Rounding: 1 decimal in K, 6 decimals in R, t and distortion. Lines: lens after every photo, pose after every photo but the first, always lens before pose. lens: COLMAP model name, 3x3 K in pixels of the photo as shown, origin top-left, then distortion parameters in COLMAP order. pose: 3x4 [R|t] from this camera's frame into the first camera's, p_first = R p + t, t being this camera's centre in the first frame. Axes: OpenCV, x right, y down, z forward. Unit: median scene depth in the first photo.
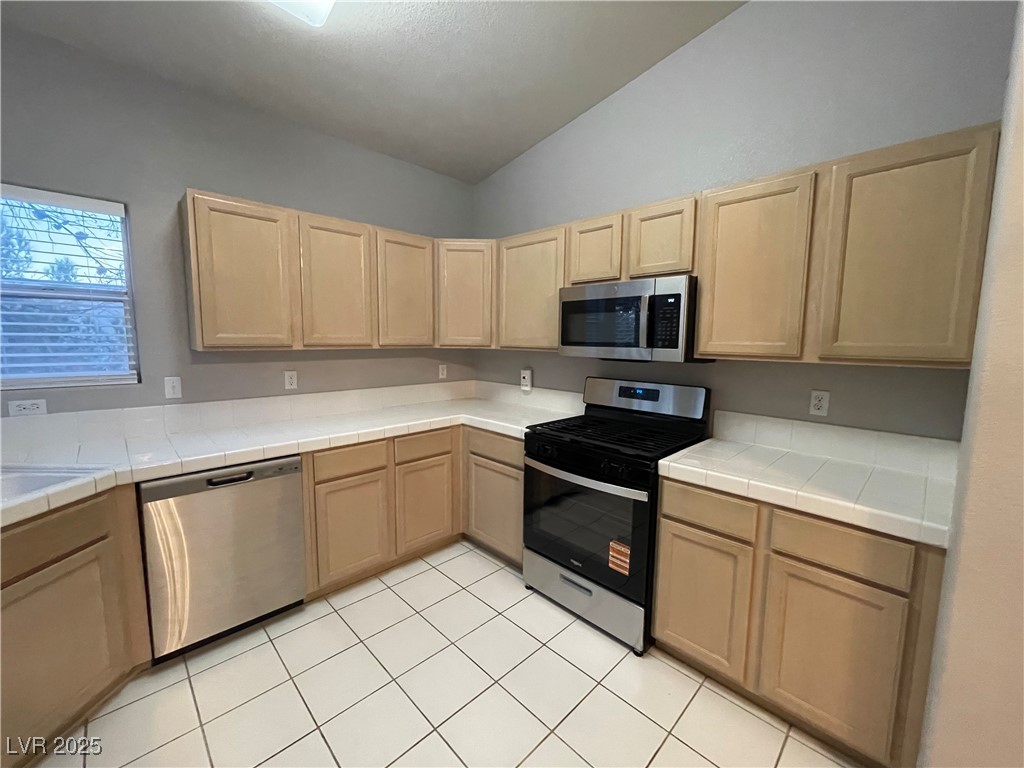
lens RADIAL K [[411.2, 0, 513.8], [0, 411.2, 382.8], [0, 0, 1]] dist [-0.000885, -0.000485]
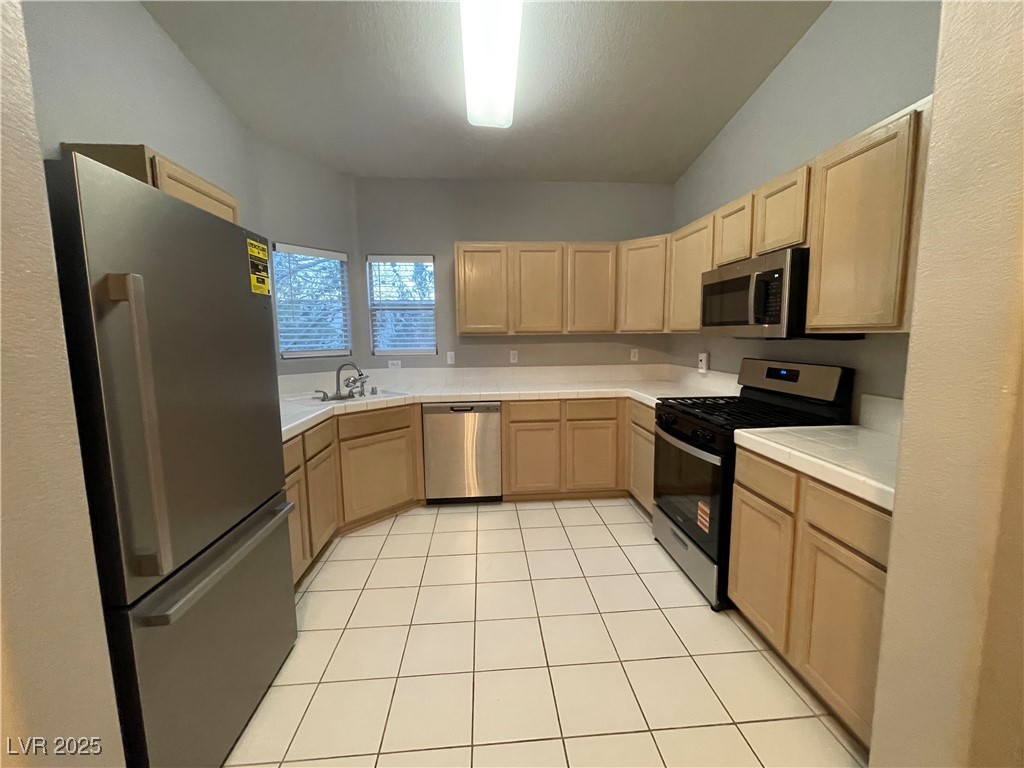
lens RADIAL K [[411.2, 0, 512.9], [0, 411.2, 382.1], [0, 0, 1]] dist [-0.000885, -0.000485]
pose [[0.762613, 0.054711, -0.644537, 0.478670], [-0.049430, 0.998432, 0.026265, 0.054388], [0.644964, 0.011829, 0.764121, -0.146776]]
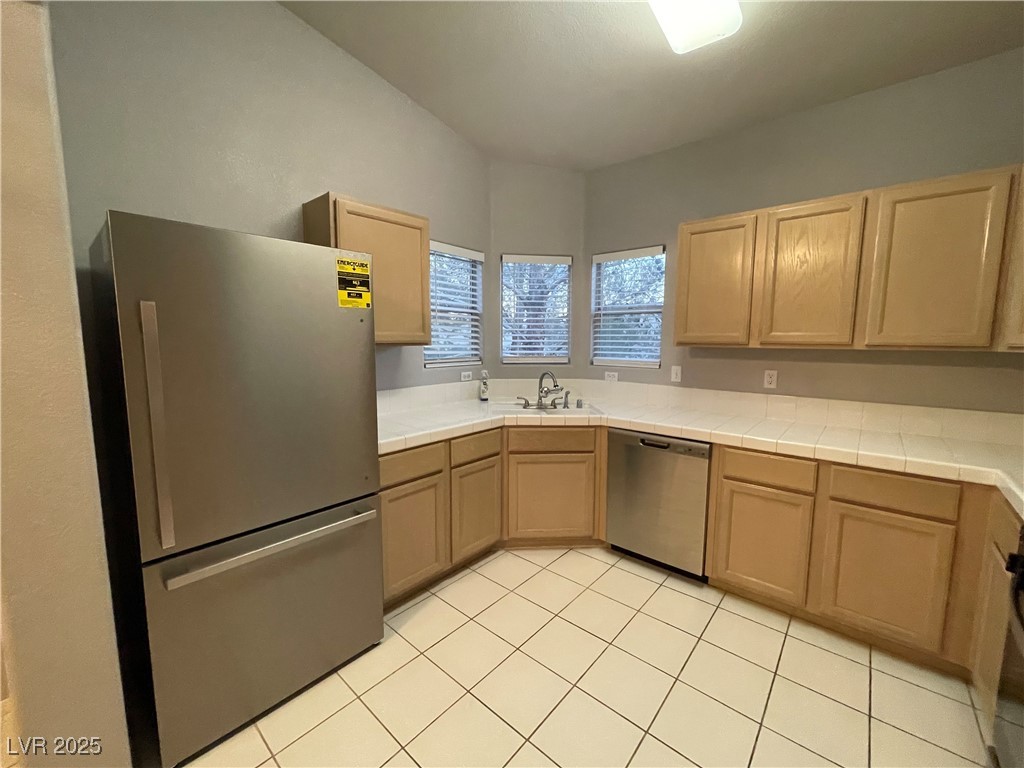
lens RADIAL K [[411.2, 0, 514.9], [0, 411.2, 382.4], [0, 0, 1]] dist [-0.000885, -0.000485]
pose [[0.079229, 0.099253, -0.991903, 0.460565], [-0.110132, 0.989811, 0.090247, -0.023835], [0.990754, 0.102090, 0.089352, 0.354151]]
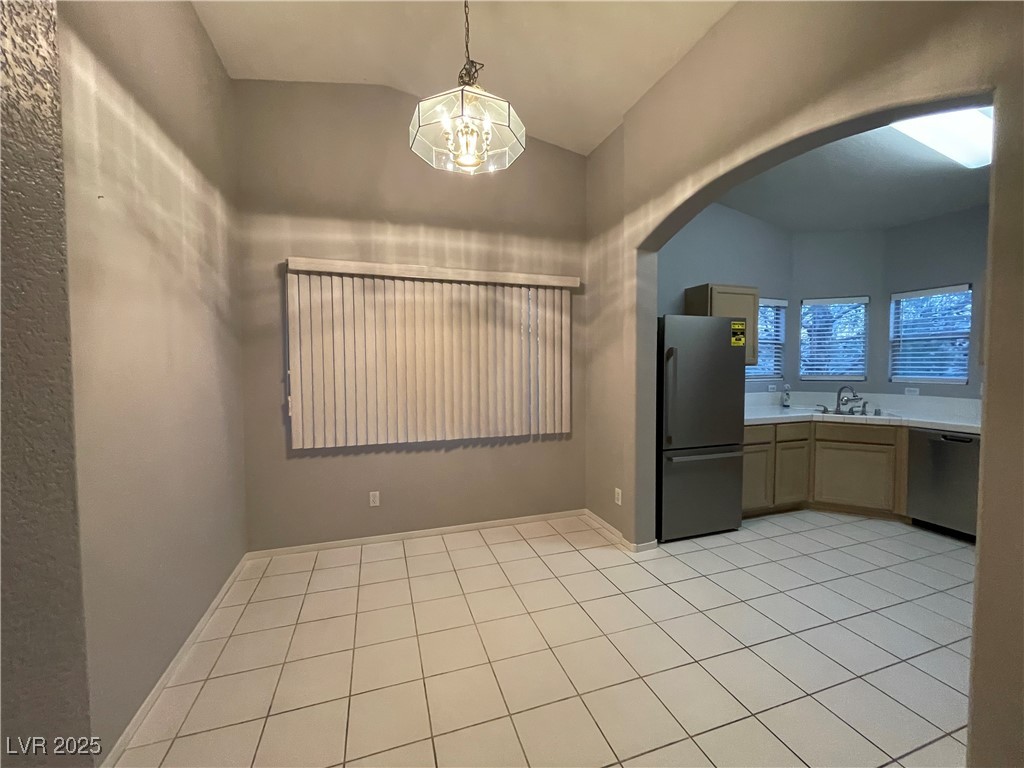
lens RADIAL K [[411.2, 0, 512.4], [0, 411.2, 382.6], [0, 0, 1]] dist [-0.000885, -0.000485]
pose [[-0.443161, 0.033401, -0.895820, 1.389958], [-0.095367, 0.991878, 0.084160, 0.026969], [0.891355, 0.122728, -0.436376, 0.053415]]
